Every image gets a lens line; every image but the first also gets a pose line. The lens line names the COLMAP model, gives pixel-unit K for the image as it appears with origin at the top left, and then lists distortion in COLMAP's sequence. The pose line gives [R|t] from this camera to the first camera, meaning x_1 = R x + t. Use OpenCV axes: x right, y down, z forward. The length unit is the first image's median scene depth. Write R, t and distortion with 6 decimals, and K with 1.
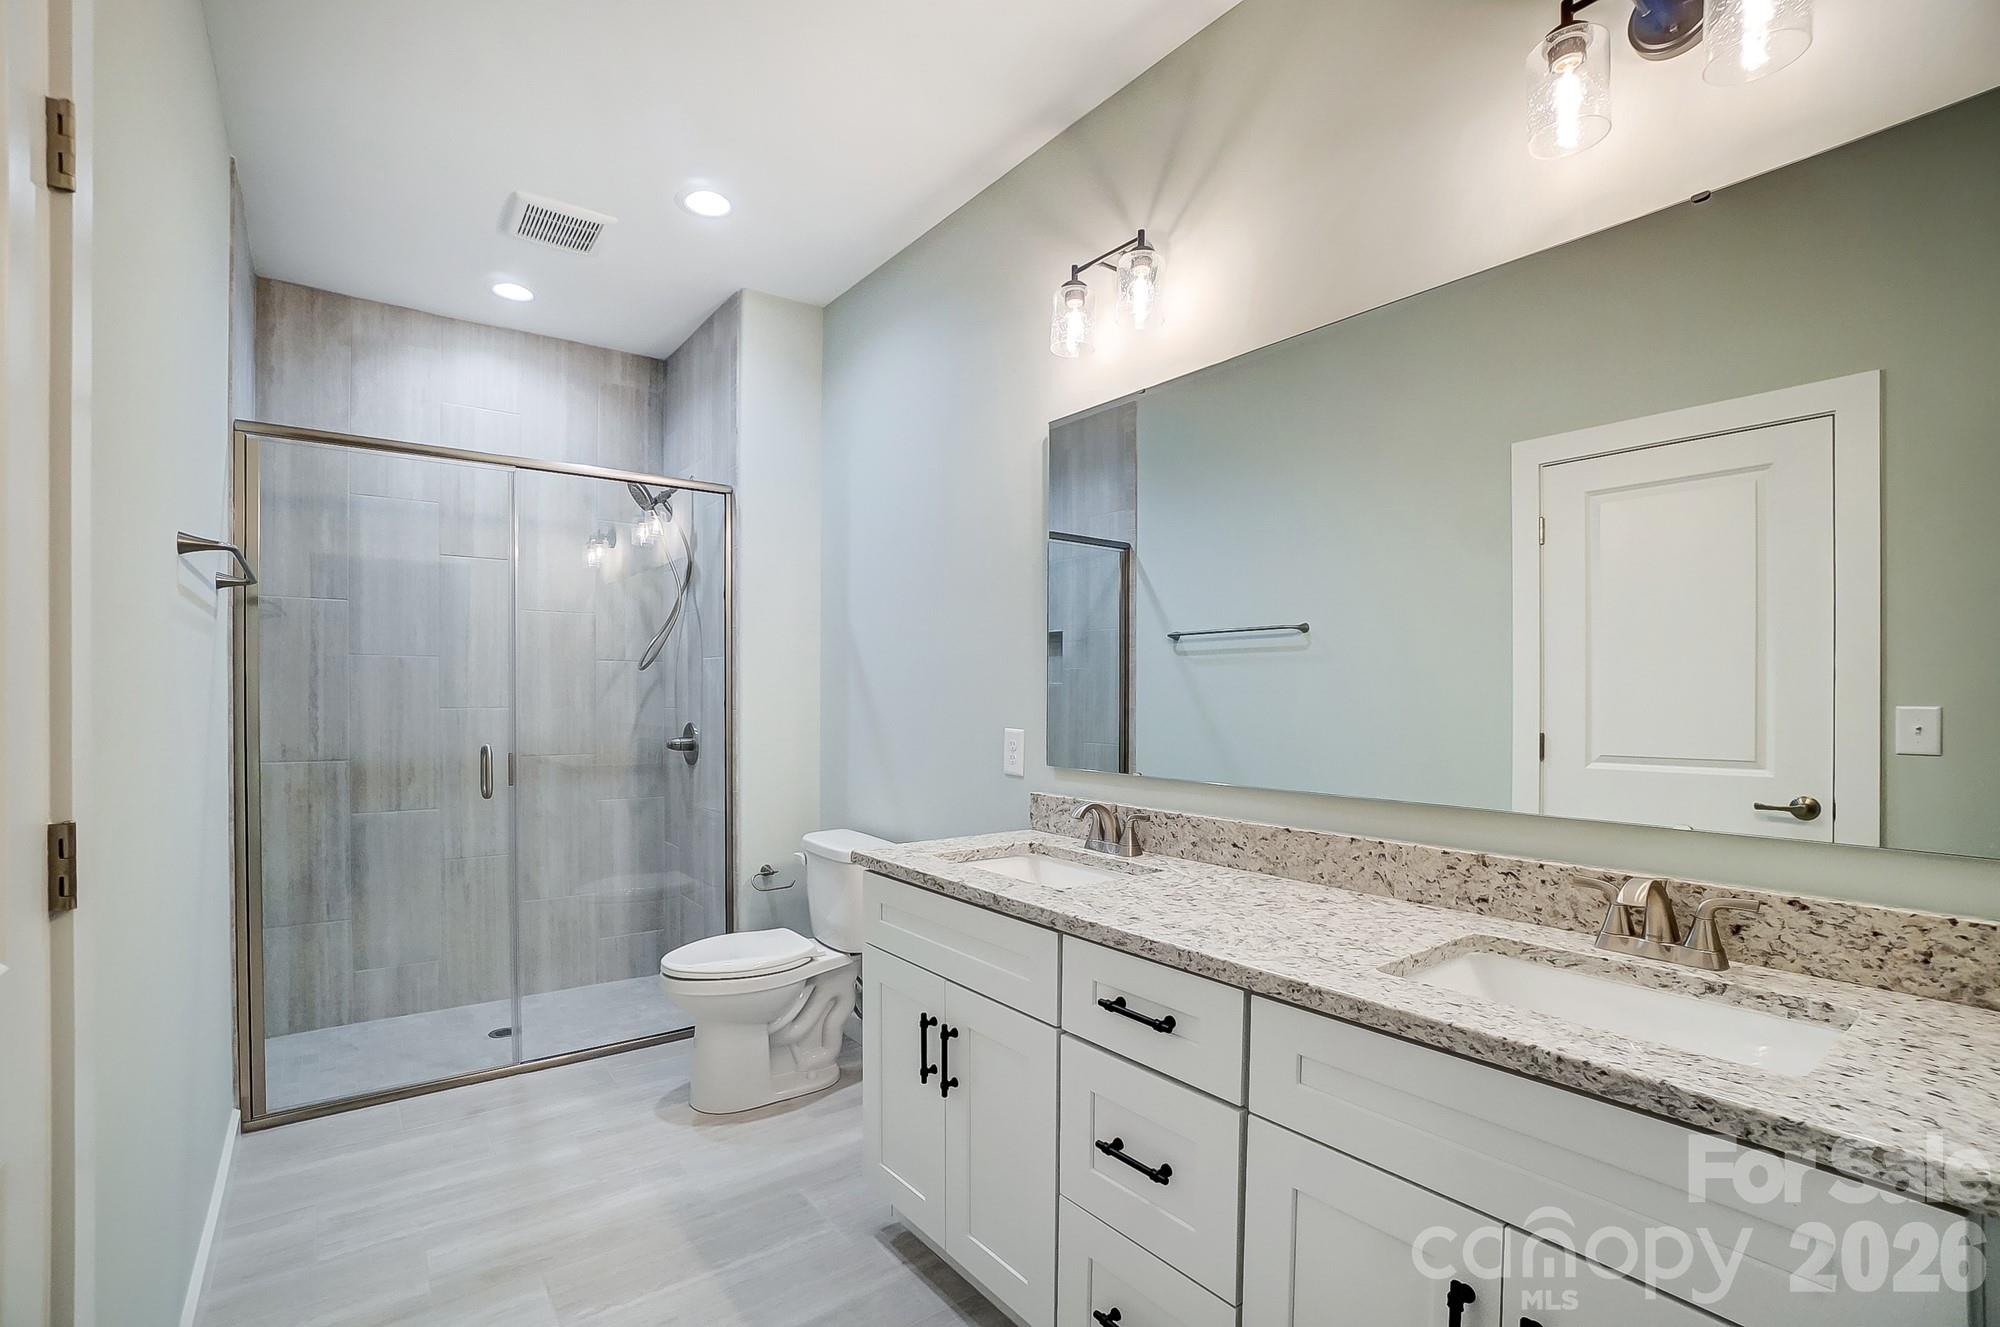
lens RADIAL K [[893.9, 0, 982.6], [0, 893.9, 701.6], [0, 0, 1]] dist [-0.039913, 0.000645]
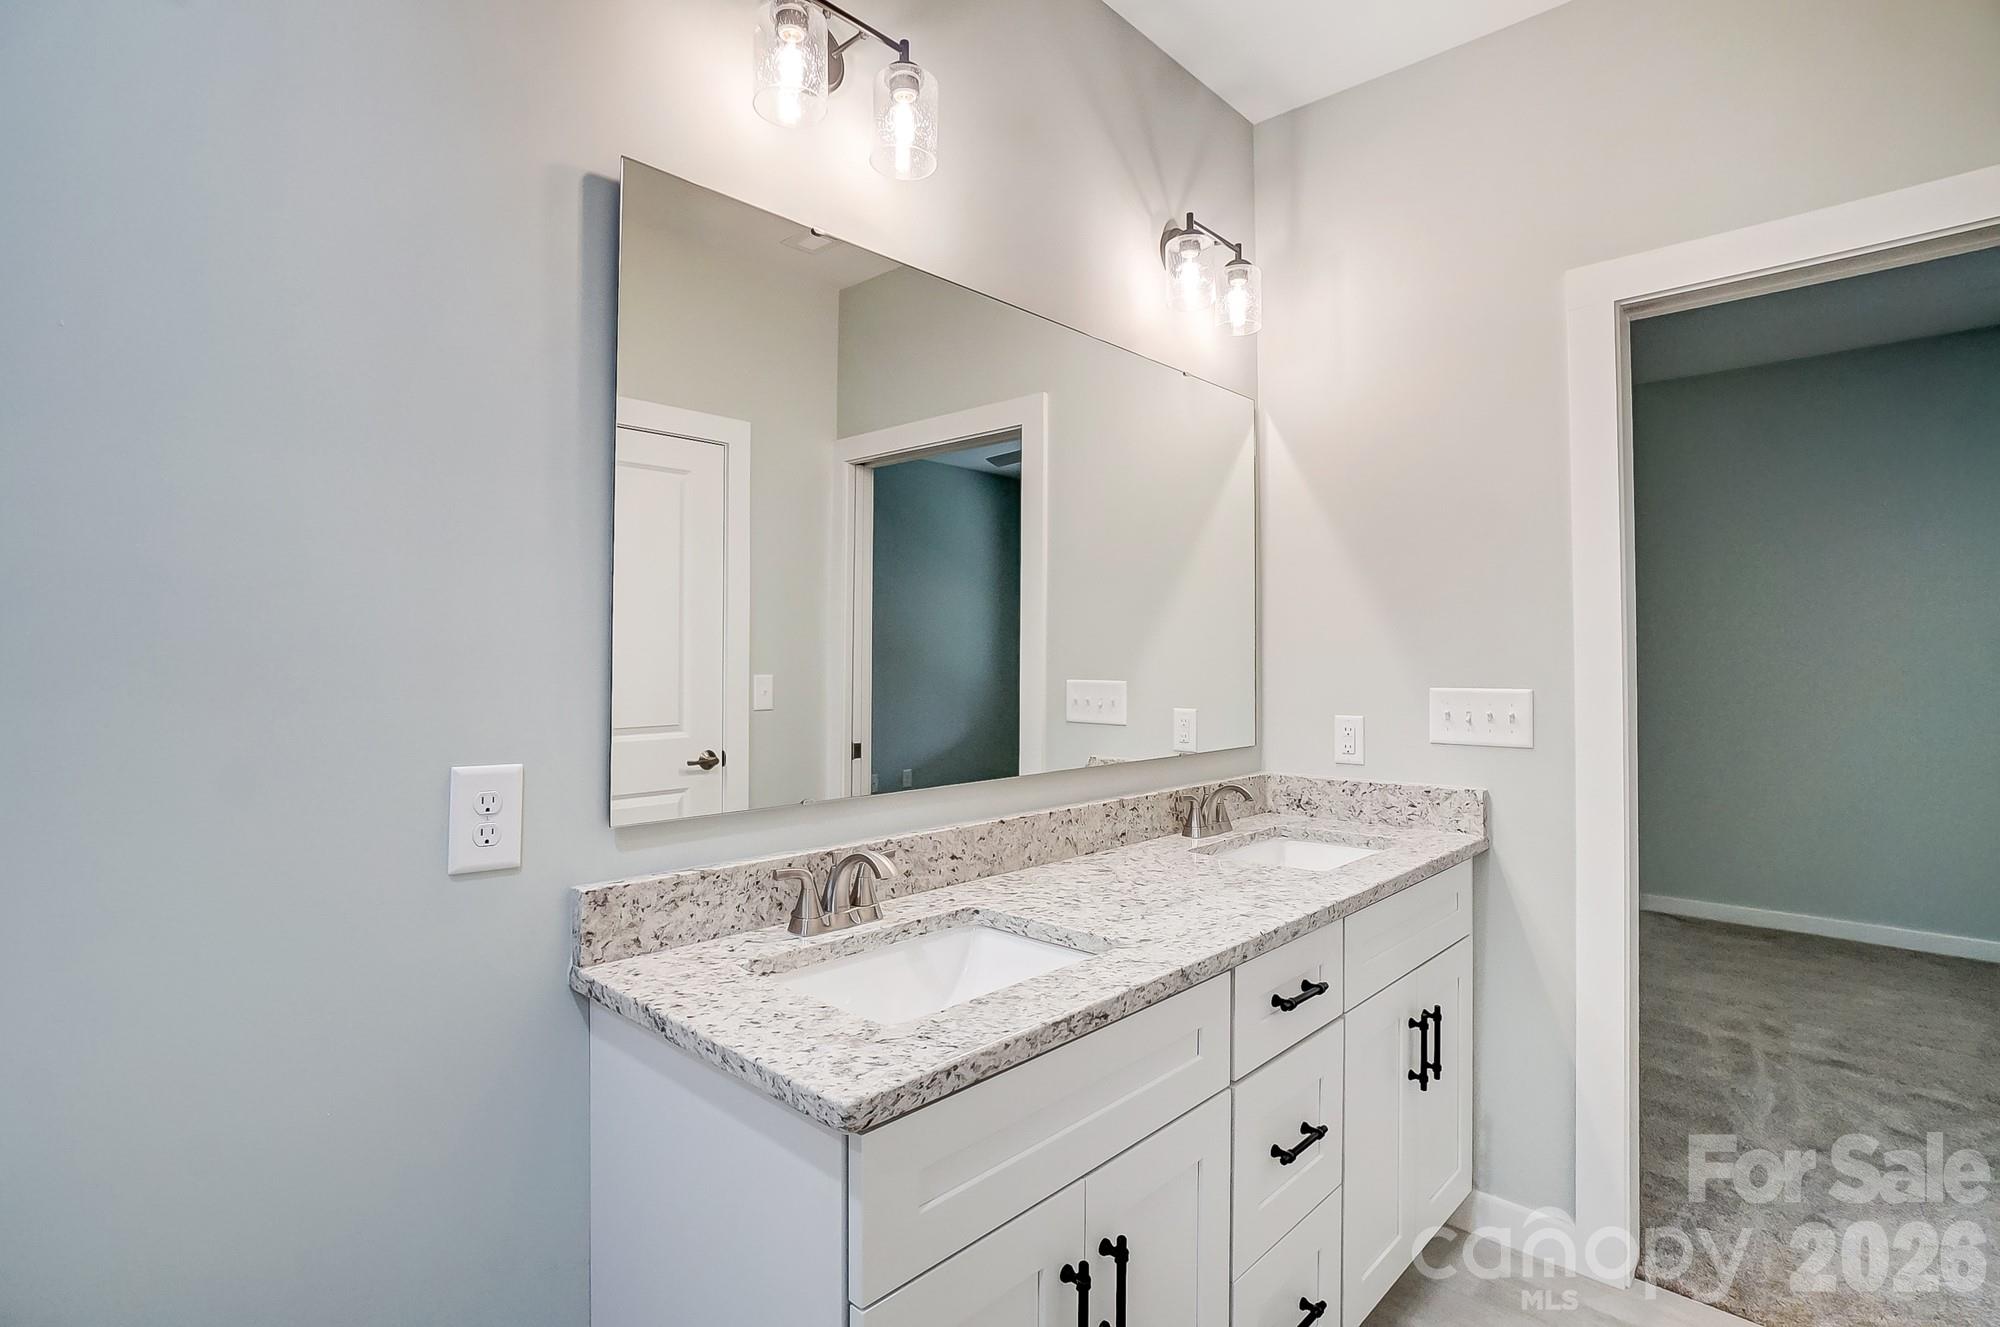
lens RADIAL K [[963.0, 0, 1002.8], [0, 963.0, 646.5], [0, 0, 1]] dist [-0.025647, 0.000032]
pose [[-0.162821, 0.011342, 0.986590, -0.632088], [0.005941, 0.999927, -0.010515, -0.028267], [-0.986638, 0.004150, -0.162877, 1.116756]]
